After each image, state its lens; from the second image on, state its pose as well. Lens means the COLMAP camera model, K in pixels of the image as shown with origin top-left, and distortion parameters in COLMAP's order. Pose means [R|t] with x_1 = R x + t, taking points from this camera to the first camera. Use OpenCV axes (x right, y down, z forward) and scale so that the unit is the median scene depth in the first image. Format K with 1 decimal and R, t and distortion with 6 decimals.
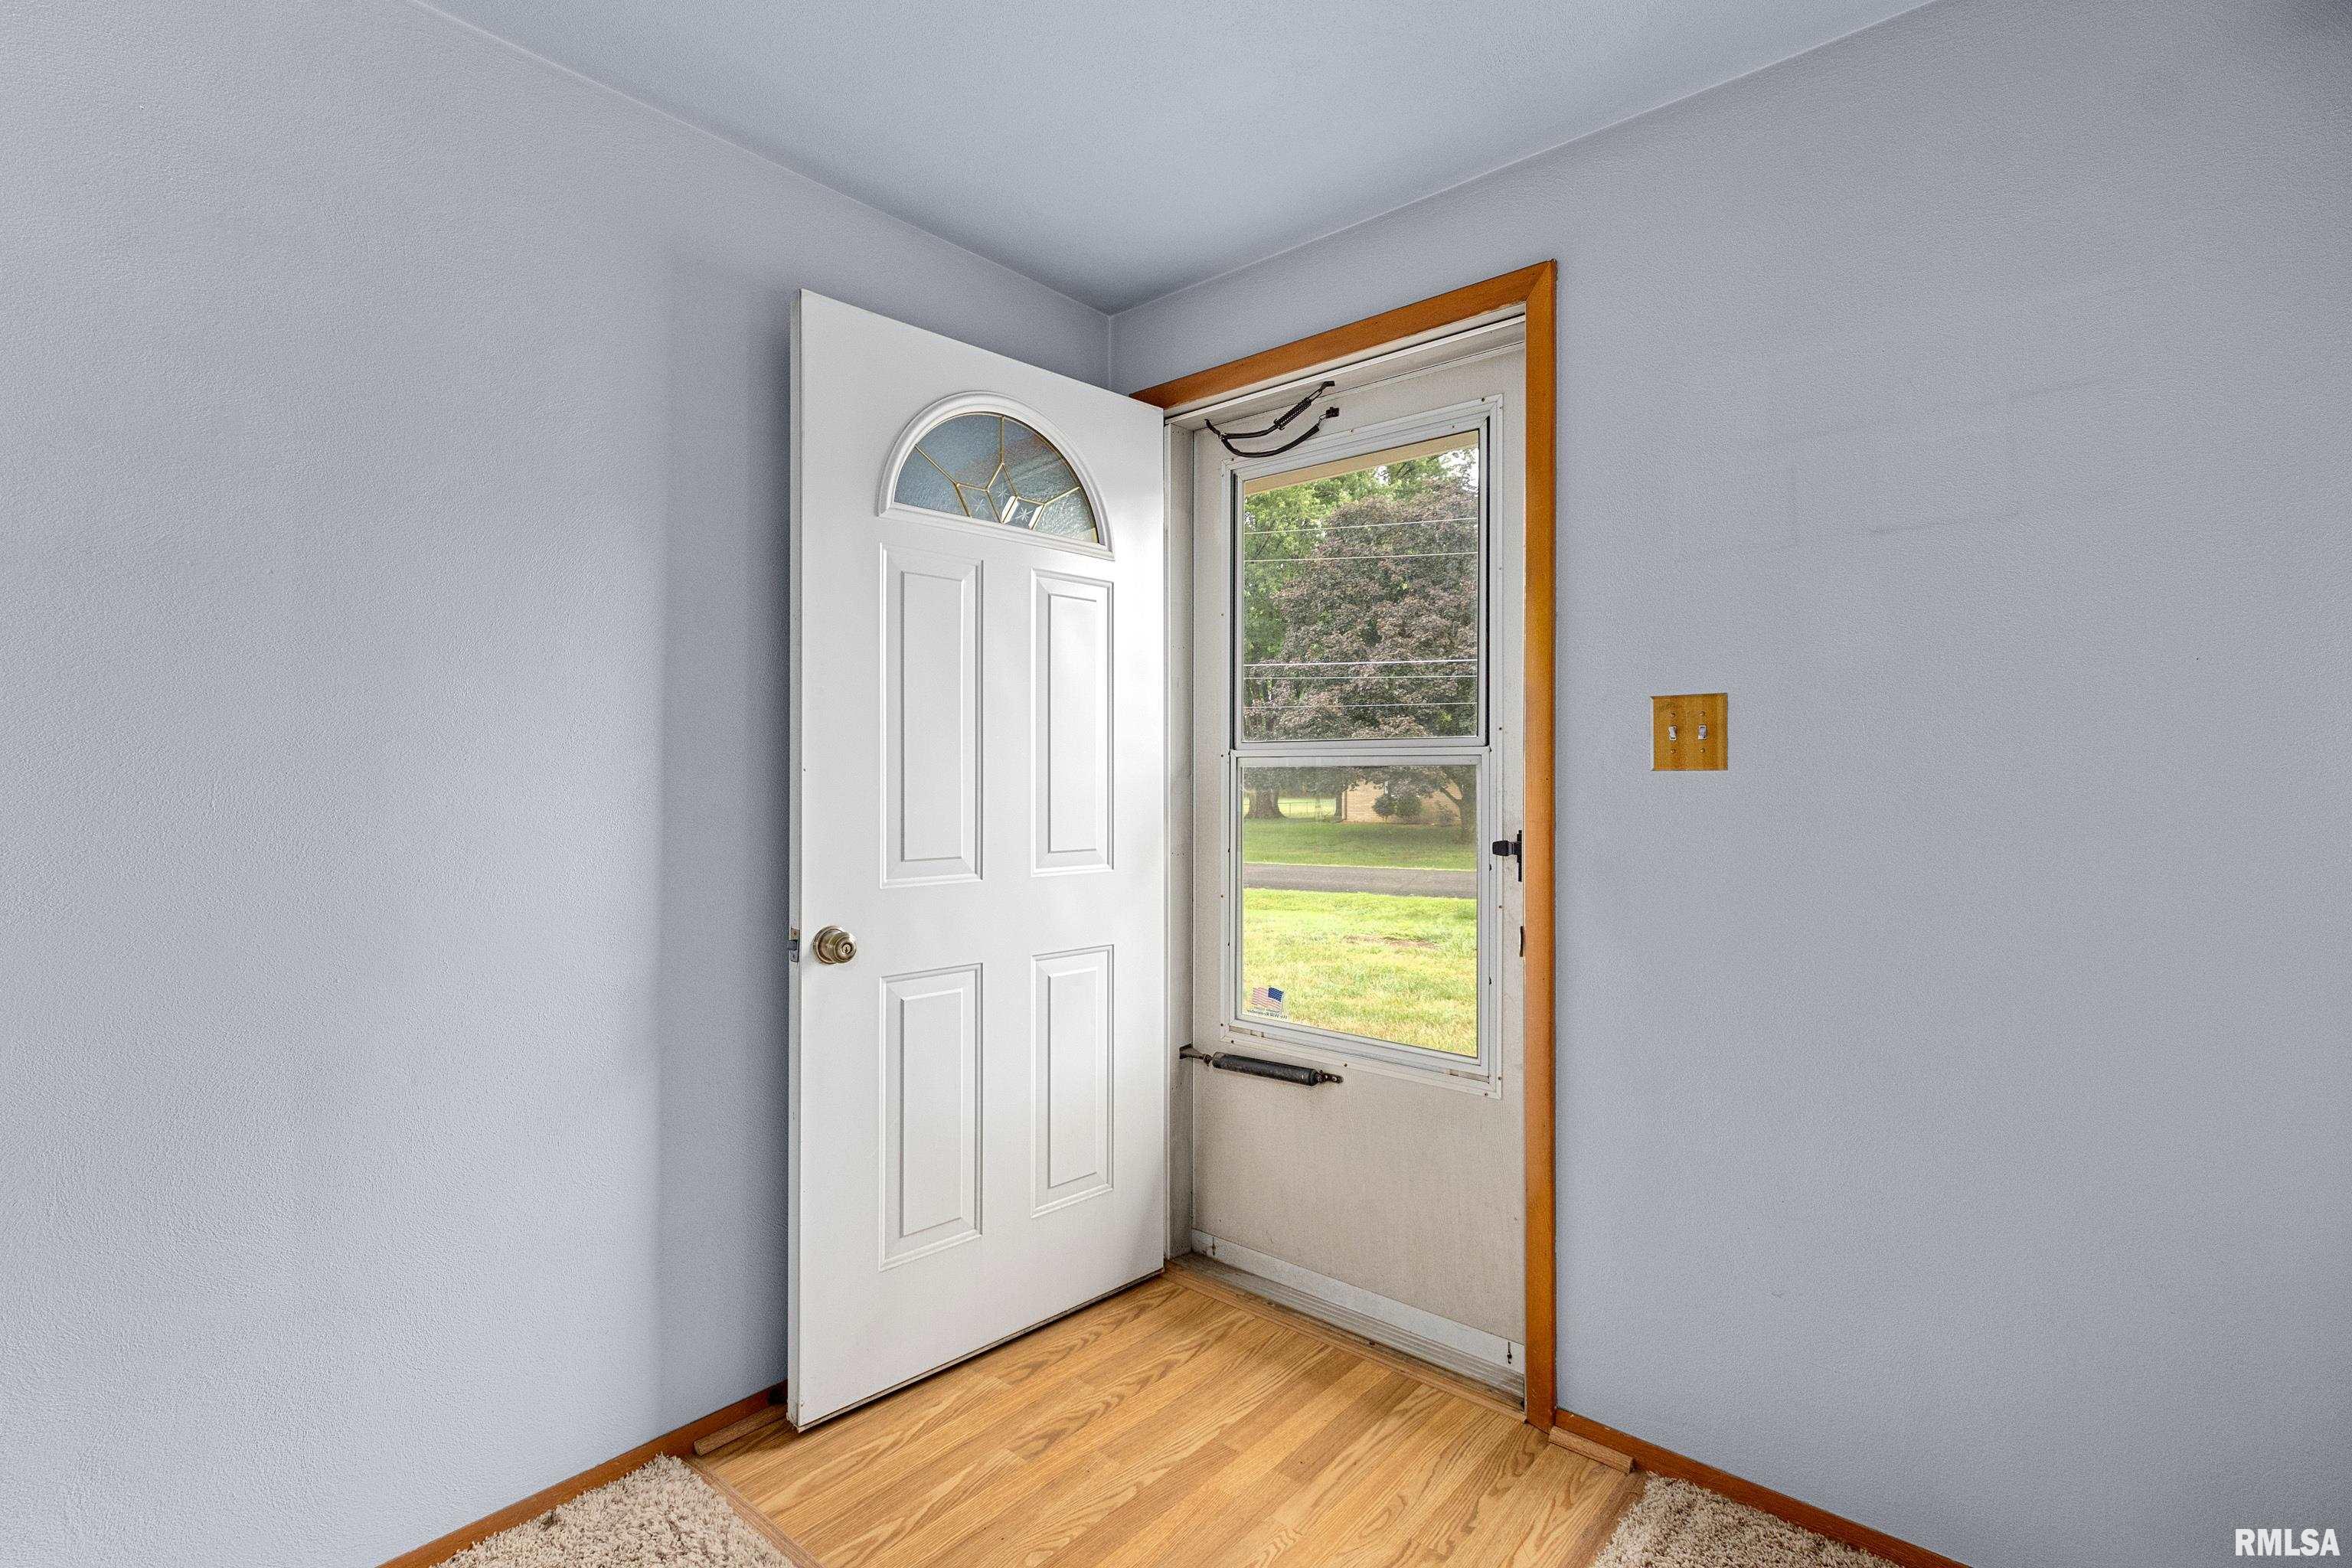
lens RADIAL K [[1098.6, 0, 1152.9], [0, 1098.6, 776.3], [0, 0, 1]] dist [0.011501, -0.000357]
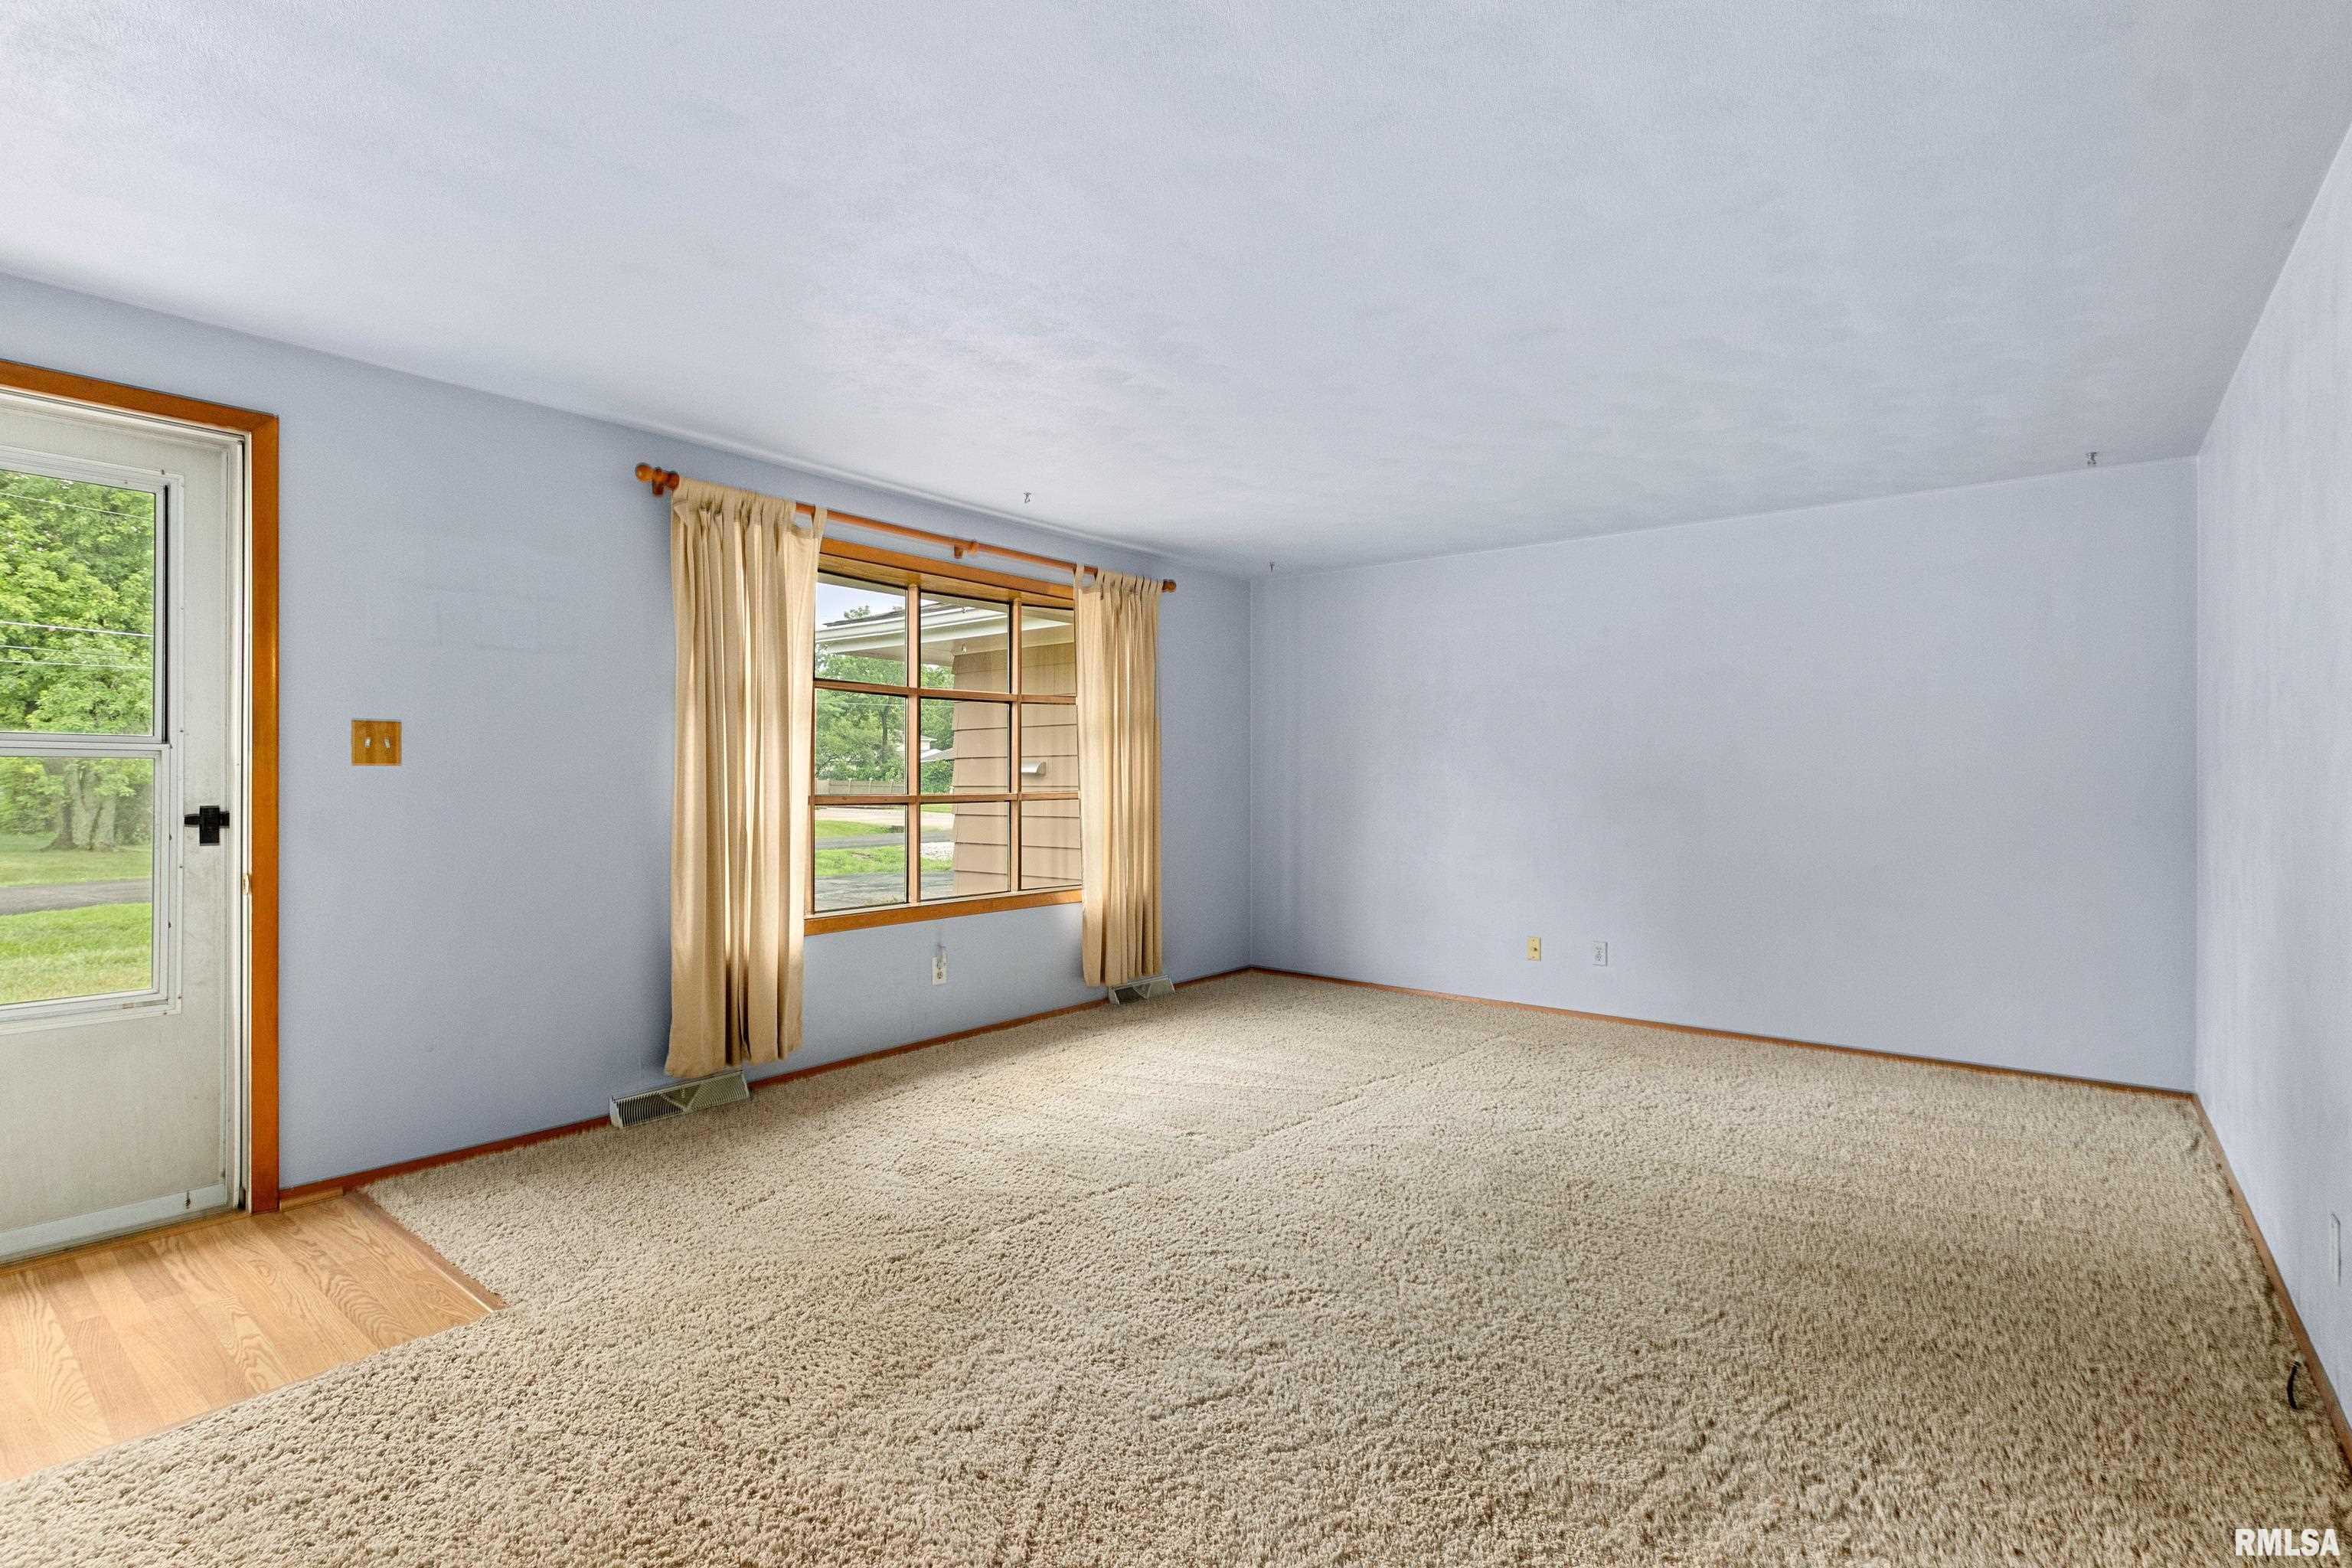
lens RADIAL K [[1098.6, 0, 1152.9], [0, 1098.6, 776.3], [0, 0, 1]] dist [0.011501, -0.000357]
pose [[-0.040425, -0.000153, 0.999183, -1.159259], [-0.010341, 0.999946, -0.000265, -0.000004], [-0.999129, -0.010343, -0.040425, -0.111838]]
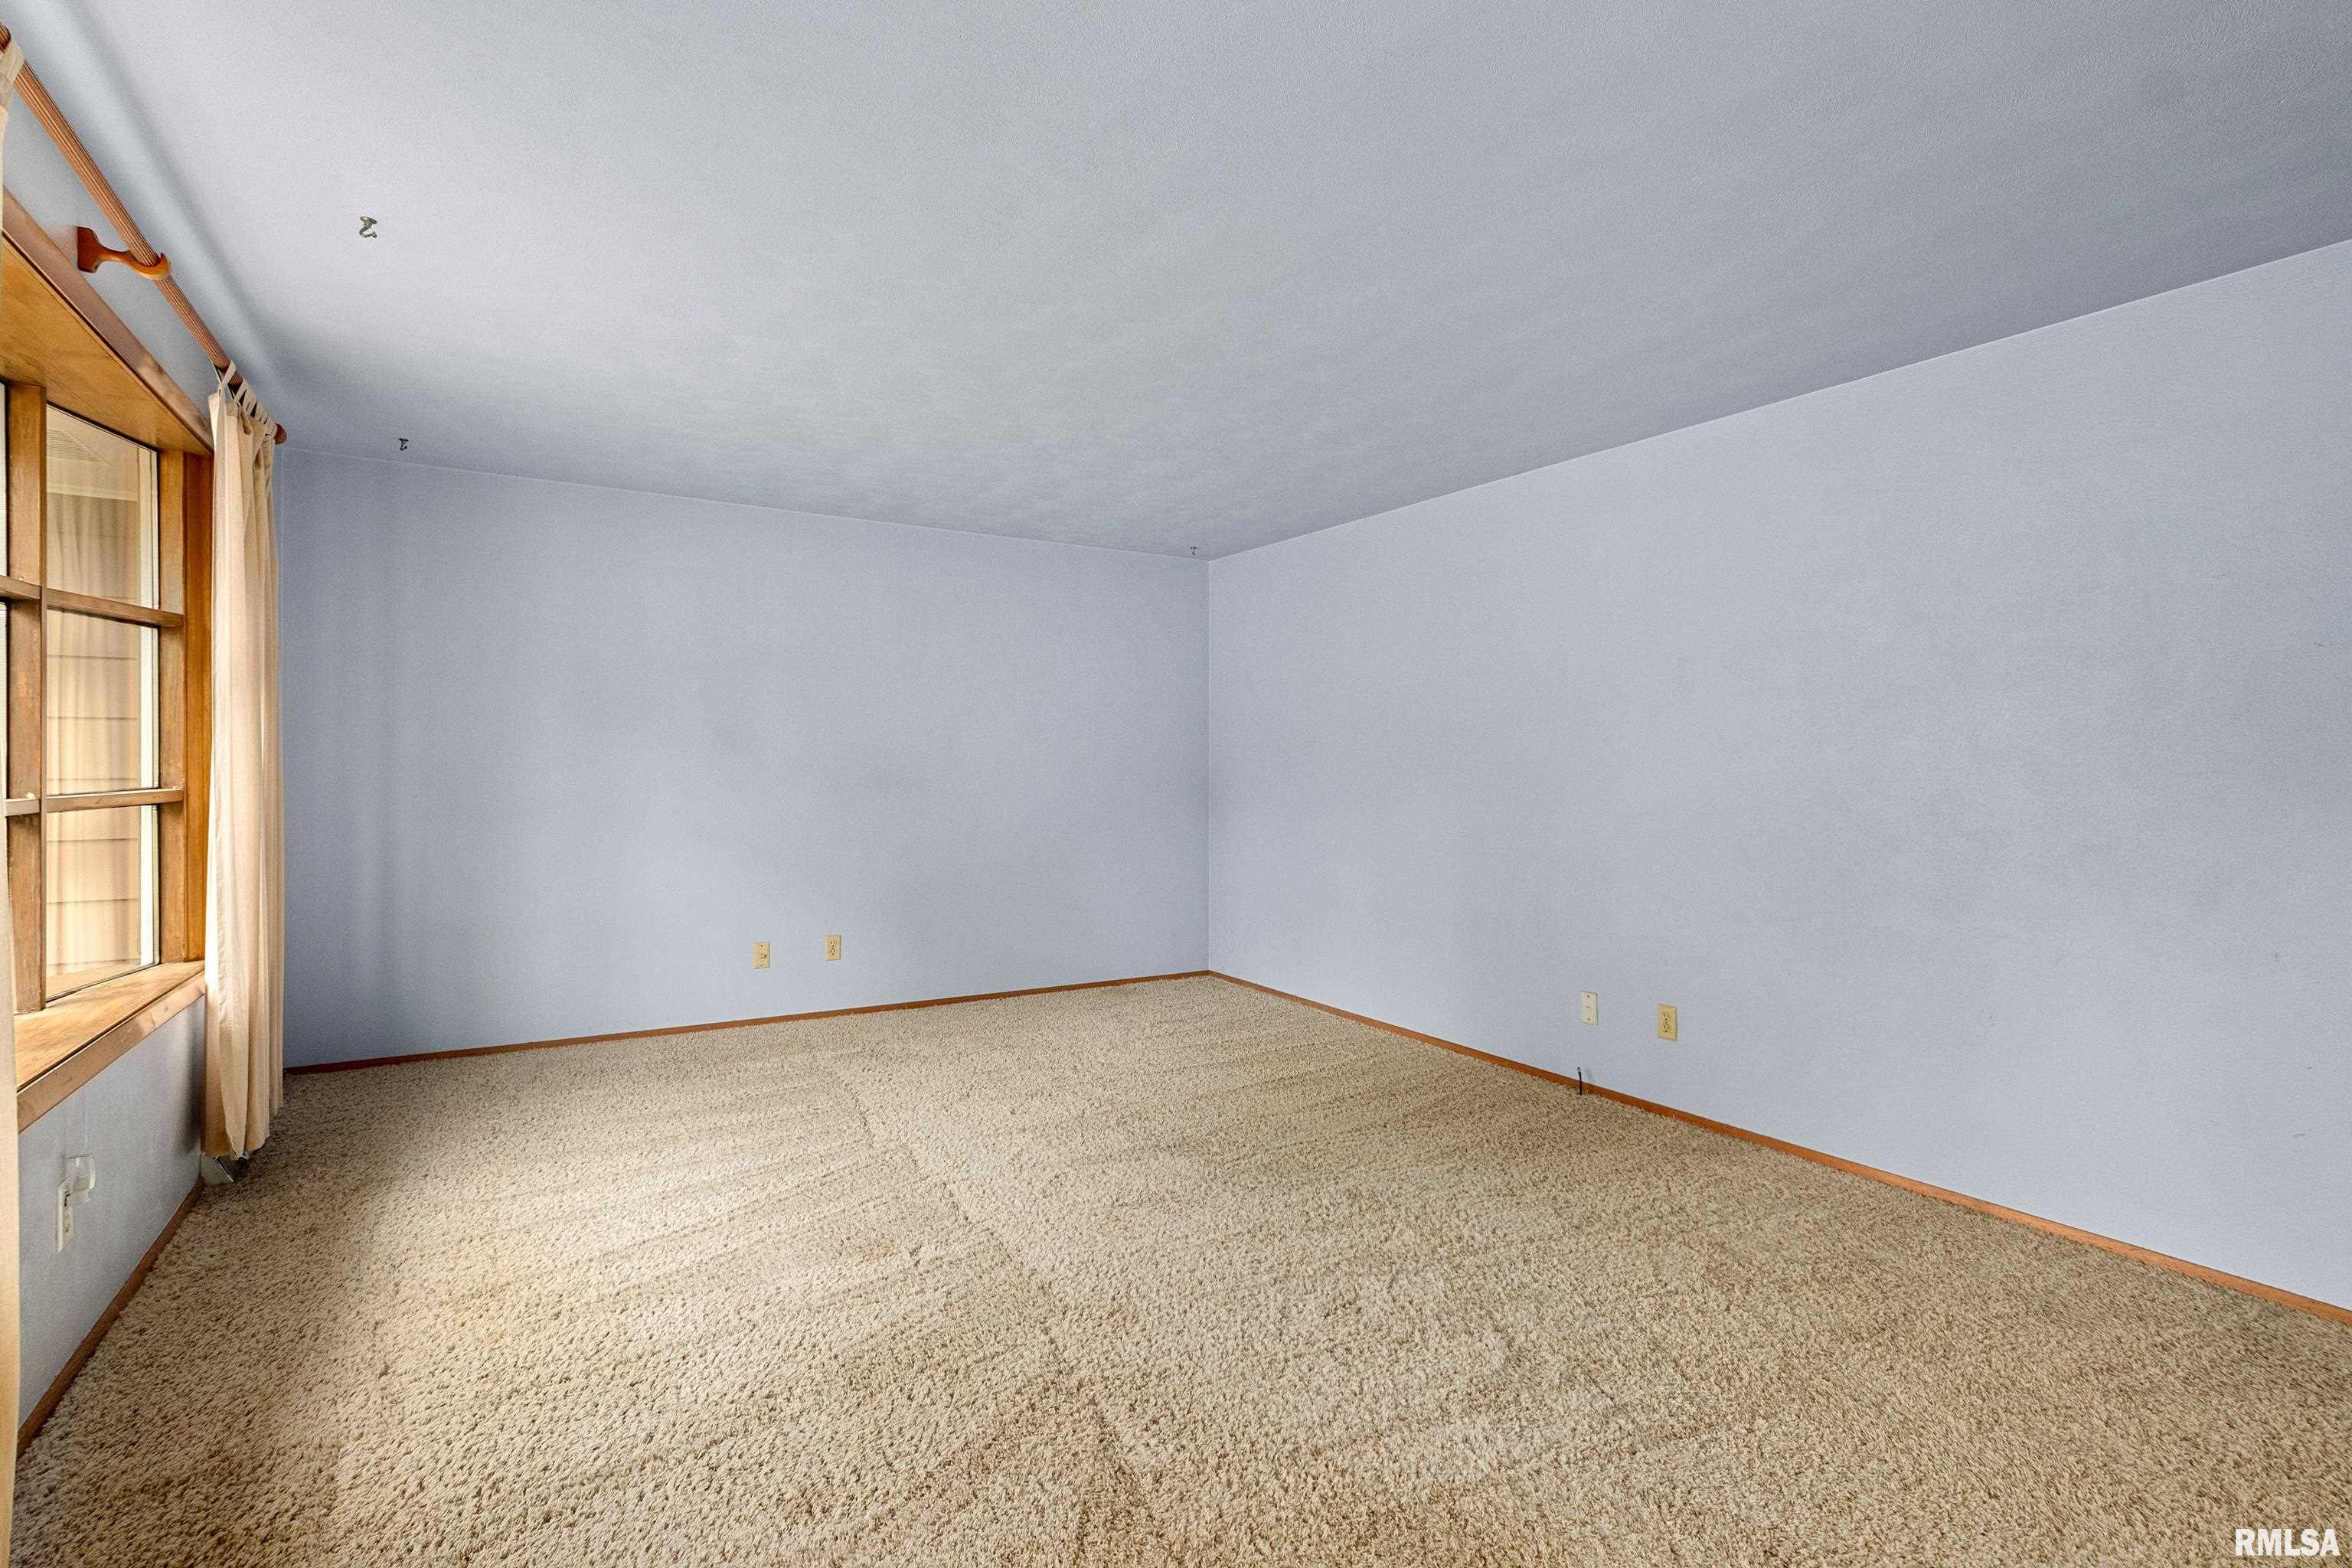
lens RADIAL K [[1098.6, 0, 1152.9], [0, 1098.6, 776.3], [0, 0, 1]] dist [0.011501, -0.000357]
pose [[-0.948961, -0.006574, 0.315325, -0.074510], [-0.006418, 0.999978, 0.001531, 0.006286], [-0.315328, -0.000571, -0.948982, 0.887366]]
